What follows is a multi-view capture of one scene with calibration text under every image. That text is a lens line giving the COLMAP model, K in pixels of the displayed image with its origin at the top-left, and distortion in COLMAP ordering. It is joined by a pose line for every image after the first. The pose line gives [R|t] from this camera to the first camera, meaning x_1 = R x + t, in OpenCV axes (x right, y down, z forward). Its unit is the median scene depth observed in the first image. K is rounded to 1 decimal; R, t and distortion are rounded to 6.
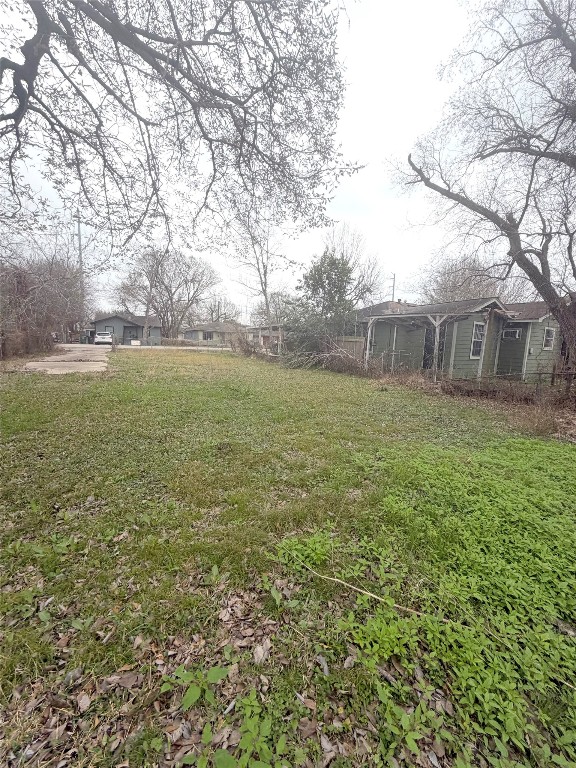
lens RADIAL K [[305.8, 0, 287.8], [0, 305.8, 383.0], [0, 0, 1]] dist [-0.000405, 0.000144]
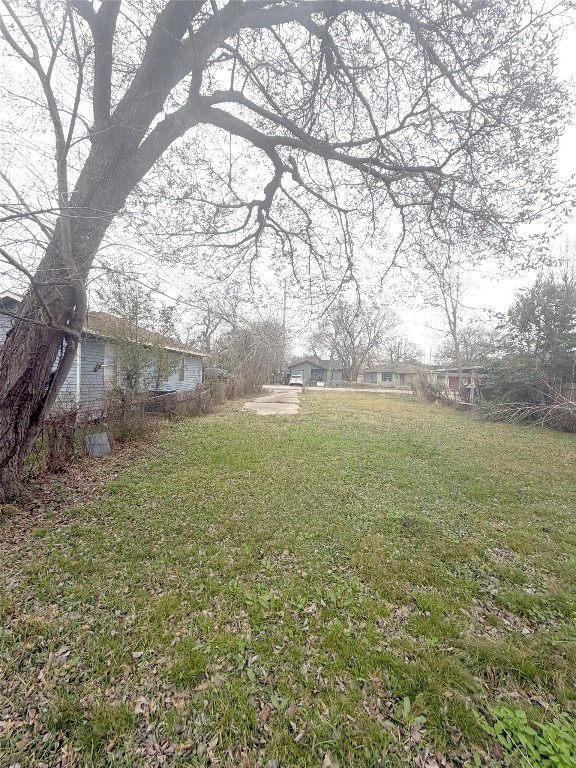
lens RADIAL K [[305.8, 0, 287.8], [0, 305.8, 383.0], [0, 0, 1]] dist [-0.000405, 0.000144]
pose [[0.845545, 0.003611, -0.533893, -0.021057], [-0.071566, 0.991719, -0.106634, -0.055780], [0.529087, 0.128372, 0.838801, -0.006356]]
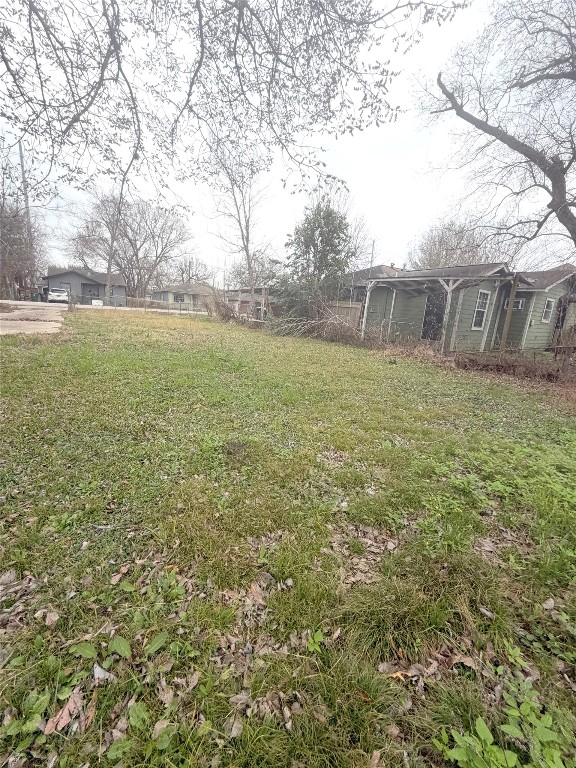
lens RADIAL K [[305.4, 0, 287.5], [0, 305.4, 383.4], [0, 0, 1]] dist [-0.000135, -0.000022]
pose [[0.995983, 0.011266, 0.088826, -0.104205], [-0.020594, 0.994279, 0.104807, -0.006044], [-0.087137, -0.106215, 0.990518, 0.225755]]
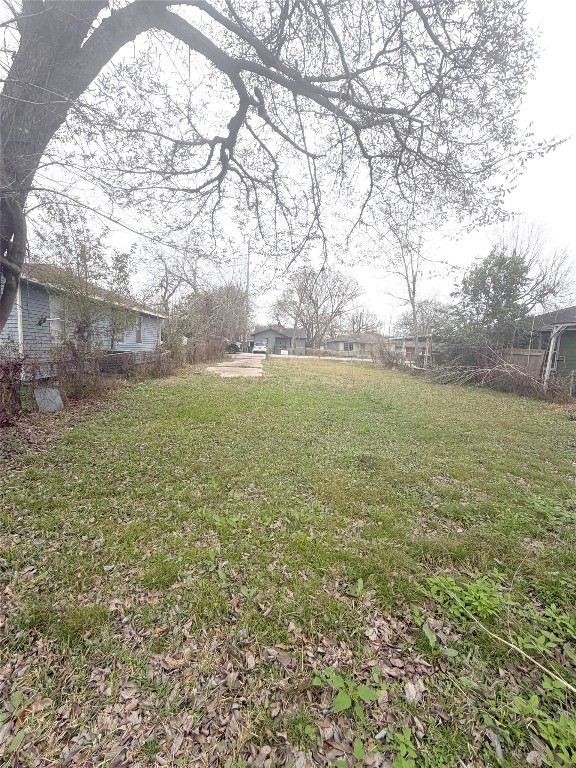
lens RADIAL K [[305.4, 0, 287.5], [0, 305.4, 383.4], [0, 0, 1]] dist [-0.000135, -0.000022]
pose [[0.902553, 0.058332, -0.426610, -0.021572], [-0.072427, 0.997231, -0.016872, -0.001009], [0.424444, 0.046126, 0.904278, -0.009231]]
